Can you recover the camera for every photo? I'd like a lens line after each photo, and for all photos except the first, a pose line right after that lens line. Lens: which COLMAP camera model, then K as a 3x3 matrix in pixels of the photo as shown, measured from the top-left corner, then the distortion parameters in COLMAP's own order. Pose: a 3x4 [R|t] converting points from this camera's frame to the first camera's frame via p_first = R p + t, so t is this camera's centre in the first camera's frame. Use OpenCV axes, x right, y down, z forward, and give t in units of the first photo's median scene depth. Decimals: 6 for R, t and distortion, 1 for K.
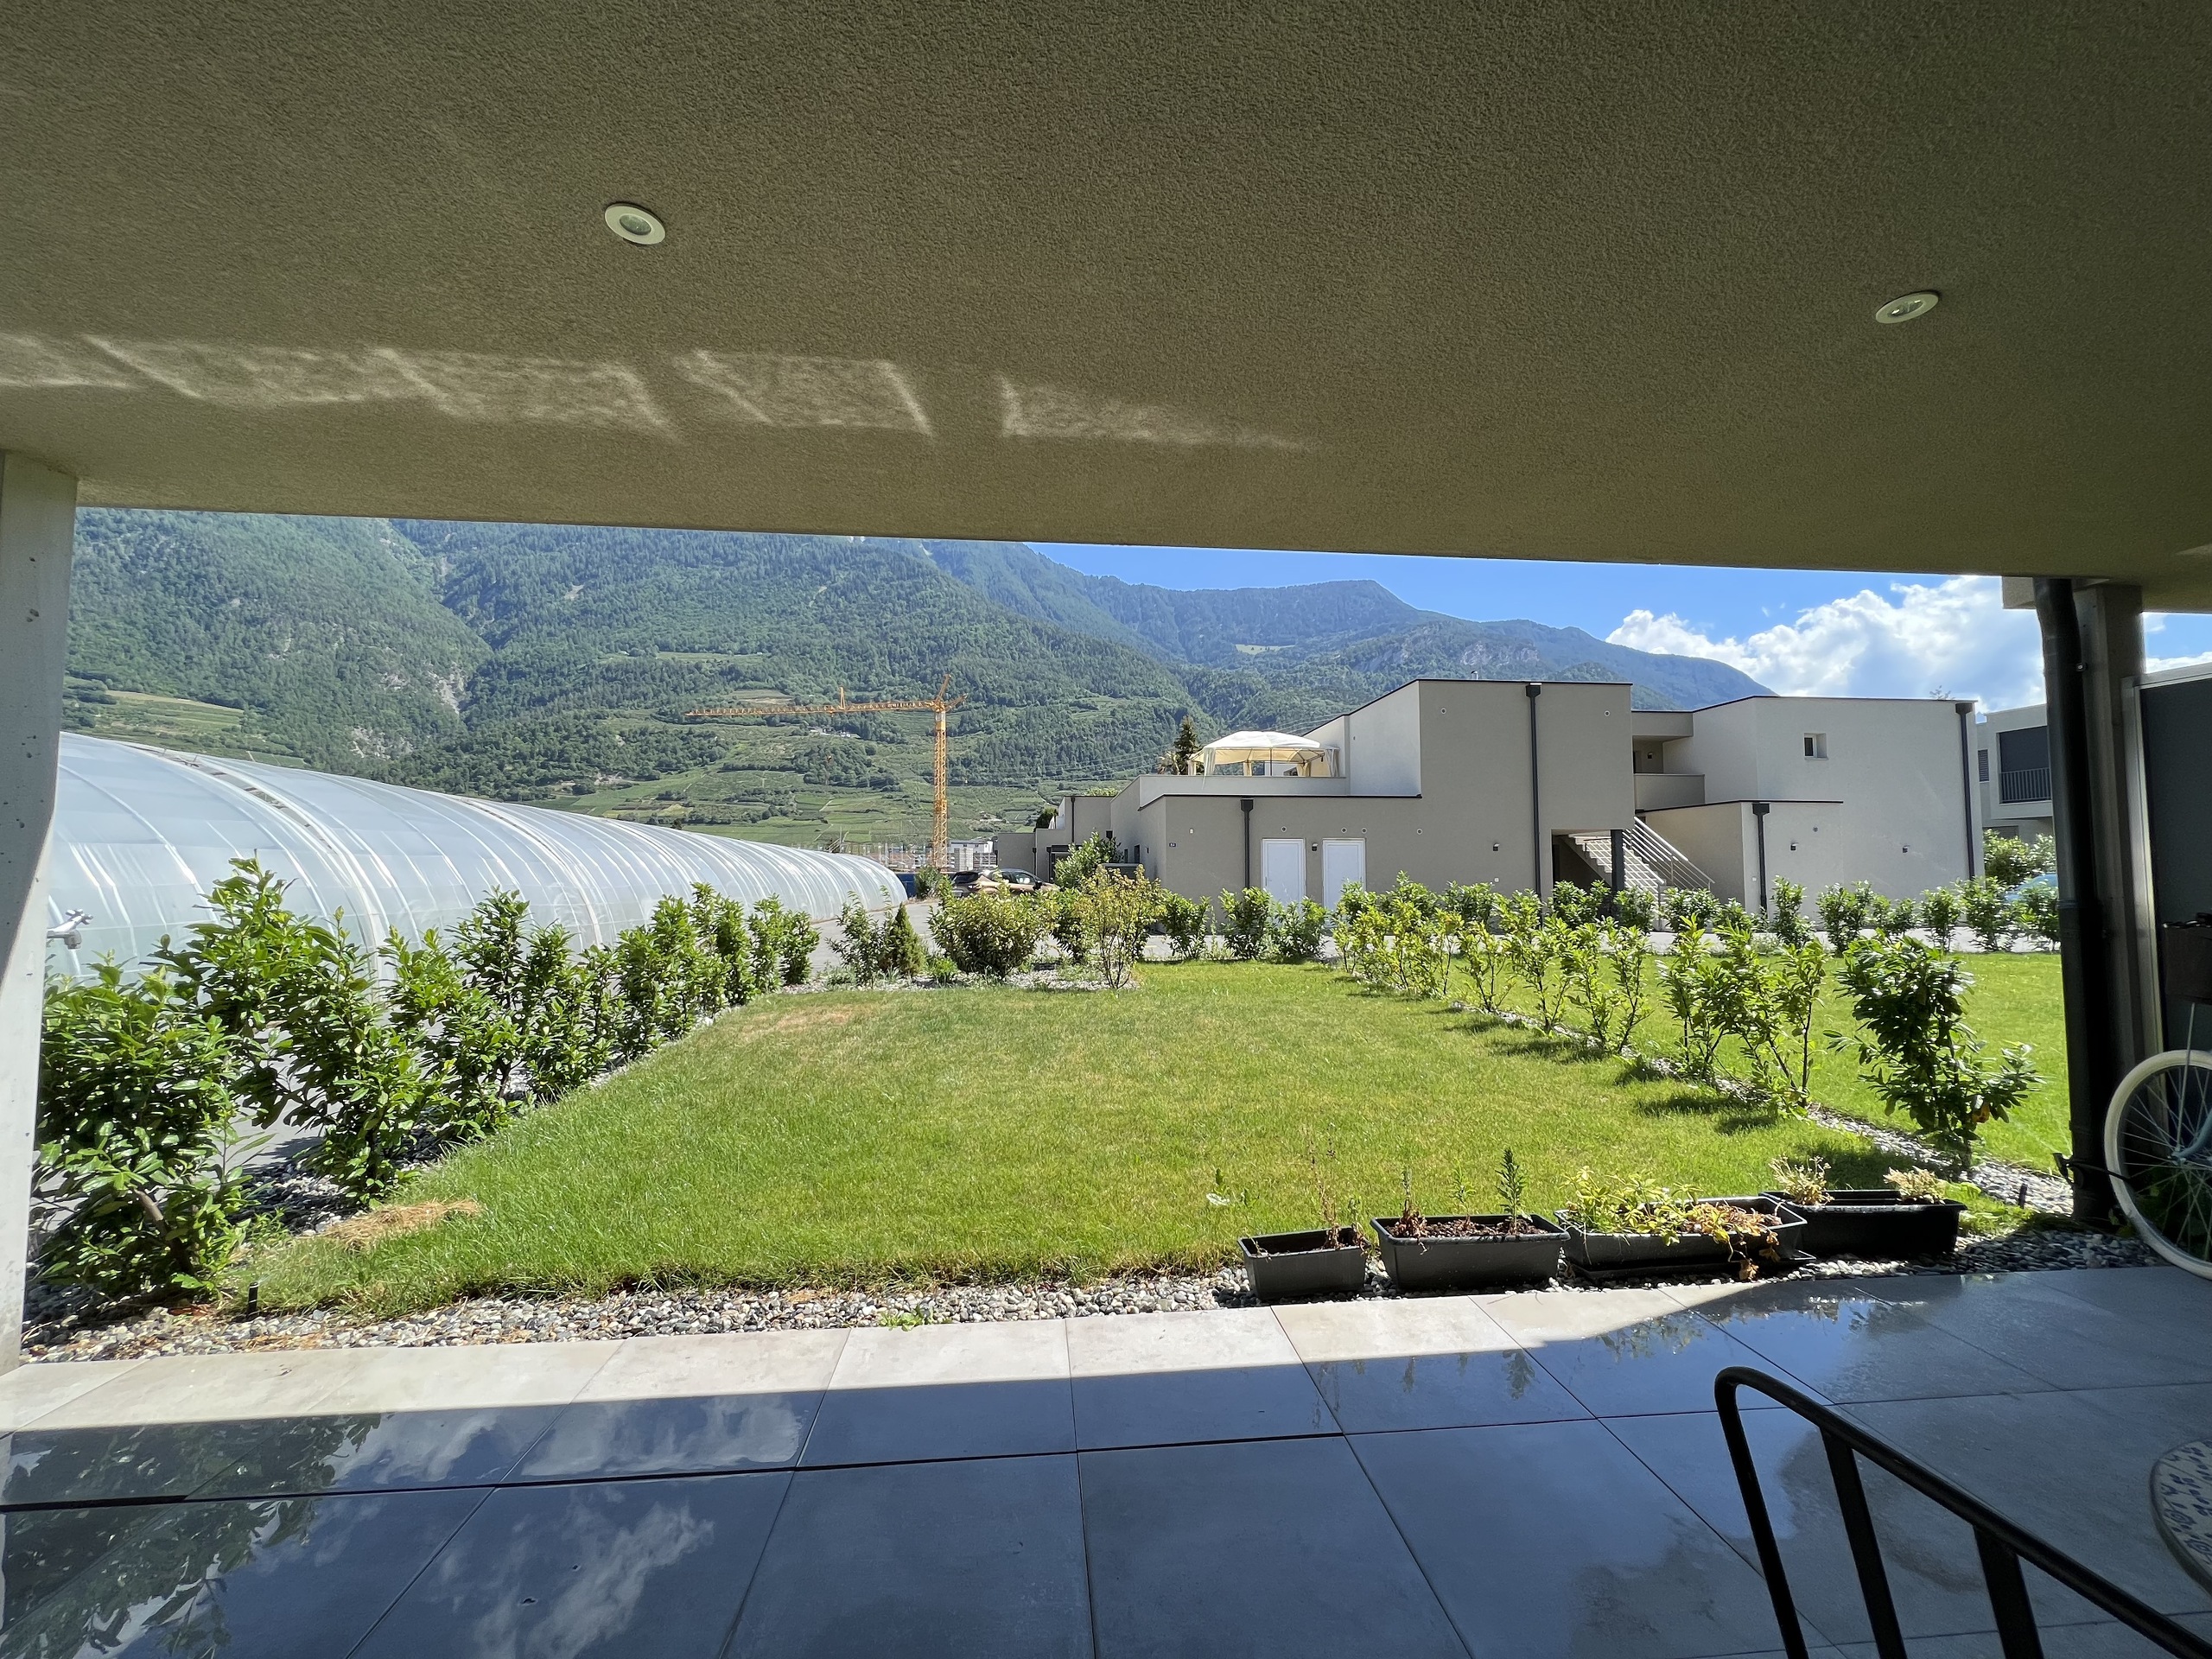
lens RADIAL K [[890.7, 0, 1098.6], [0, 890.7, 827.6], [0, 0, 1]] dist [0.000322, -0.000030]
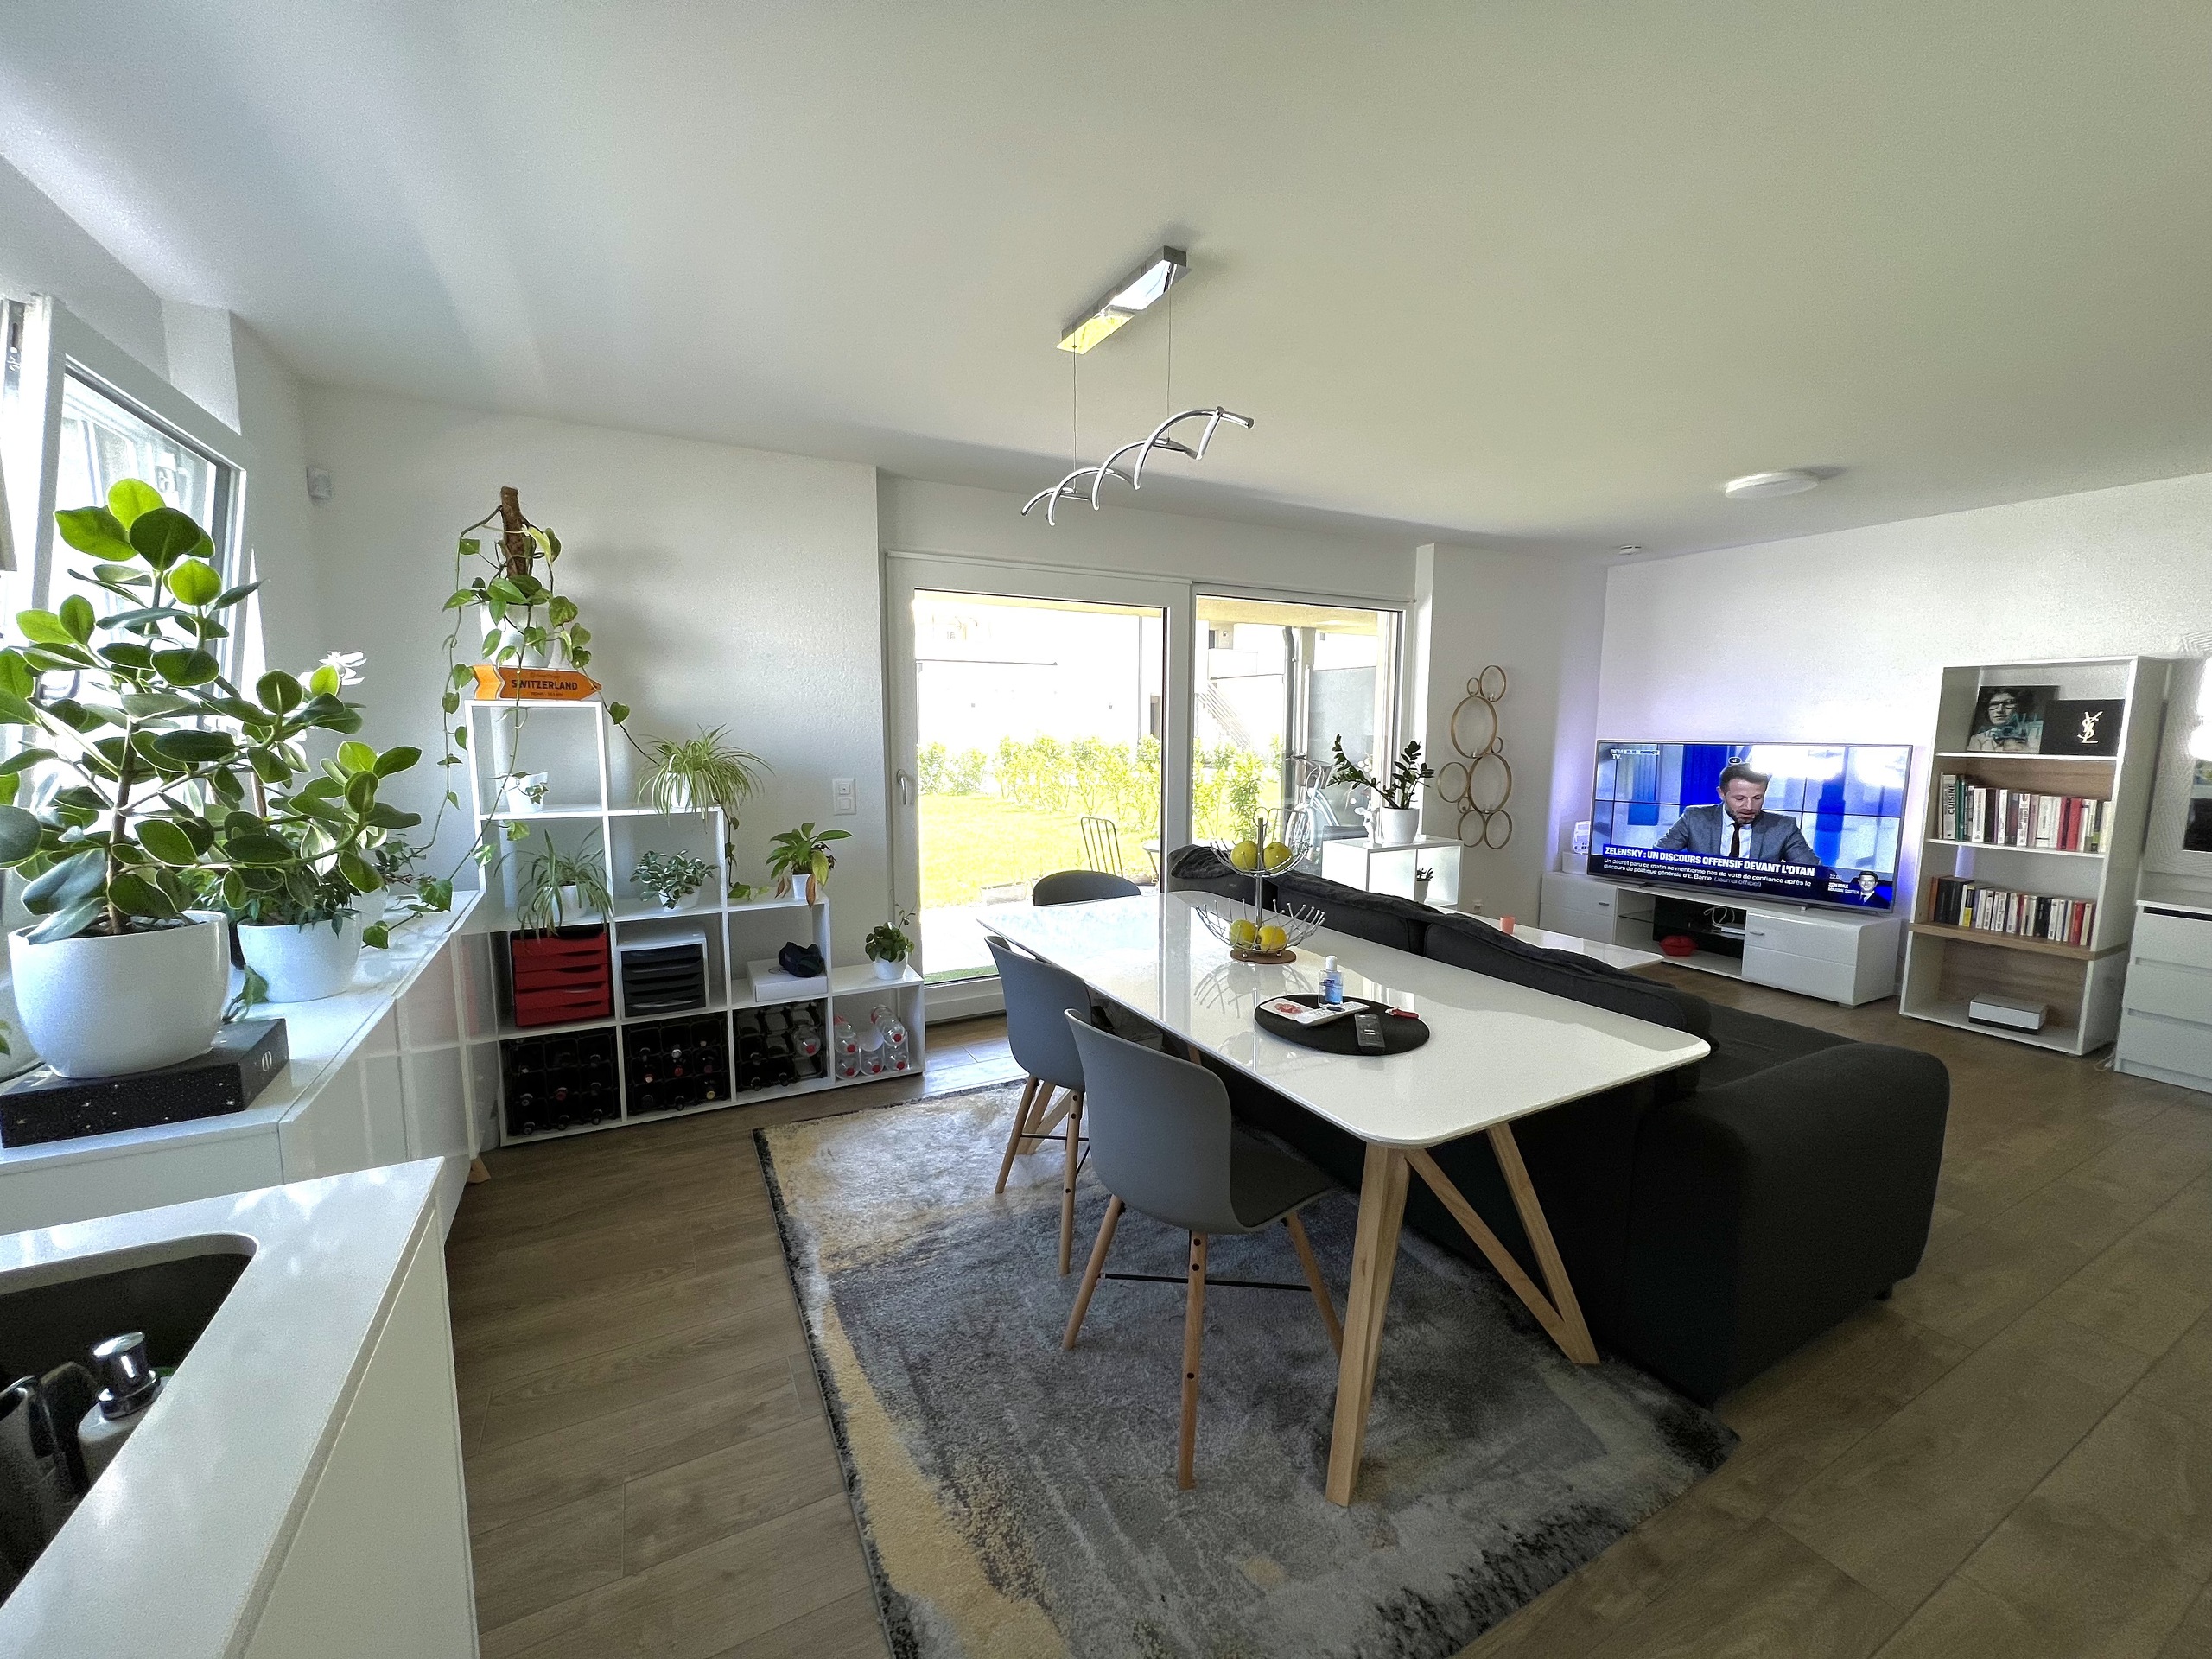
lens RADIAL K [[890.7, 0, 1118.8], [0, 890.7, 831.9], [0, 0, 1]] dist [0.000322, -0.000030]
pose [[0.914564, -0.043622, 0.402083, -0.157117], [-0.027221, 0.985273, 0.168809, -0.039633], [-0.403525, -0.165332, 0.899907, -0.452056]]
